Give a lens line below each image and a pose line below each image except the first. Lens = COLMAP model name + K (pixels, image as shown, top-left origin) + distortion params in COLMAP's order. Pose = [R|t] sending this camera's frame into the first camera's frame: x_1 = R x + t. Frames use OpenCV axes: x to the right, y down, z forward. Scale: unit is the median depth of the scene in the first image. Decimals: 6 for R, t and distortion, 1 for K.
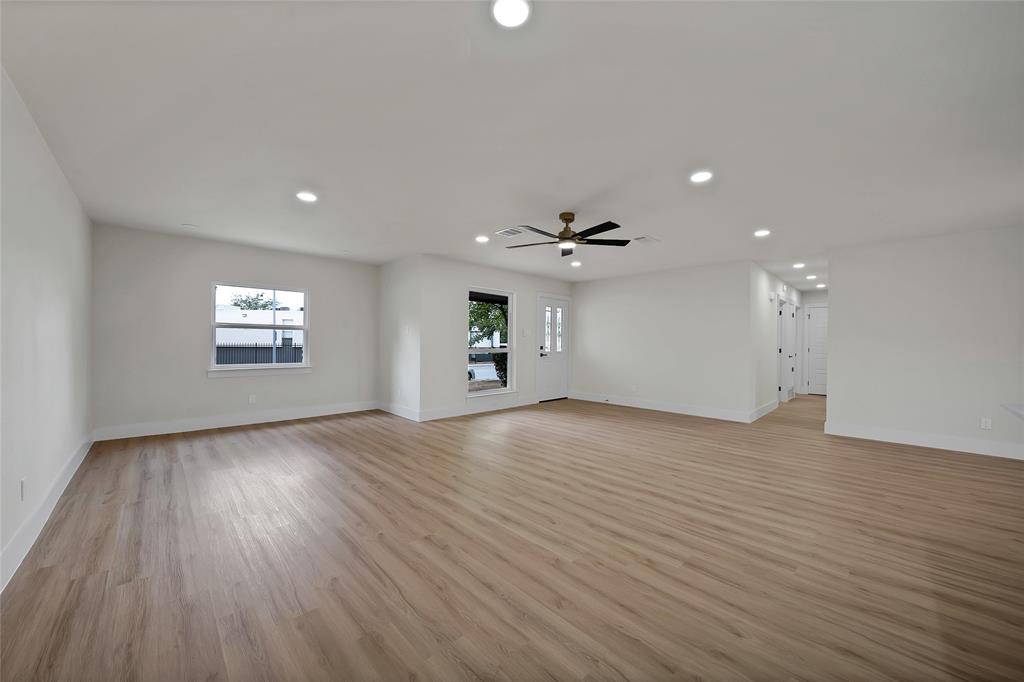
lens RADIAL K [[371.5, 0, 505.3], [0, 371.5, 344.5], [0, 0, 1]] dist [-0.026465, 0.001932]
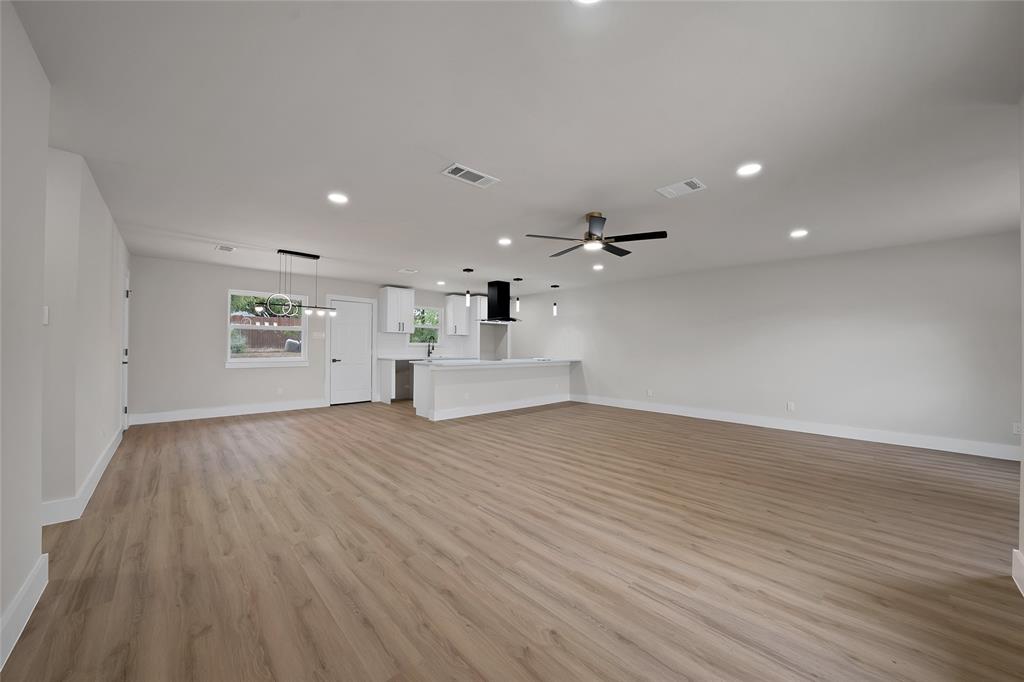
lens RADIAL K [[371.5, 0, 507.6], [0, 371.5, 343.6], [0, 0, 1]] dist [-0.026465, 0.001932]
pose [[-0.999840, -0.016702, 0.006396, 0.279389], [-0.016694, 0.999860, 0.001302, -0.008521], [-0.006417, 0.001195, -0.999979, 1.450830]]
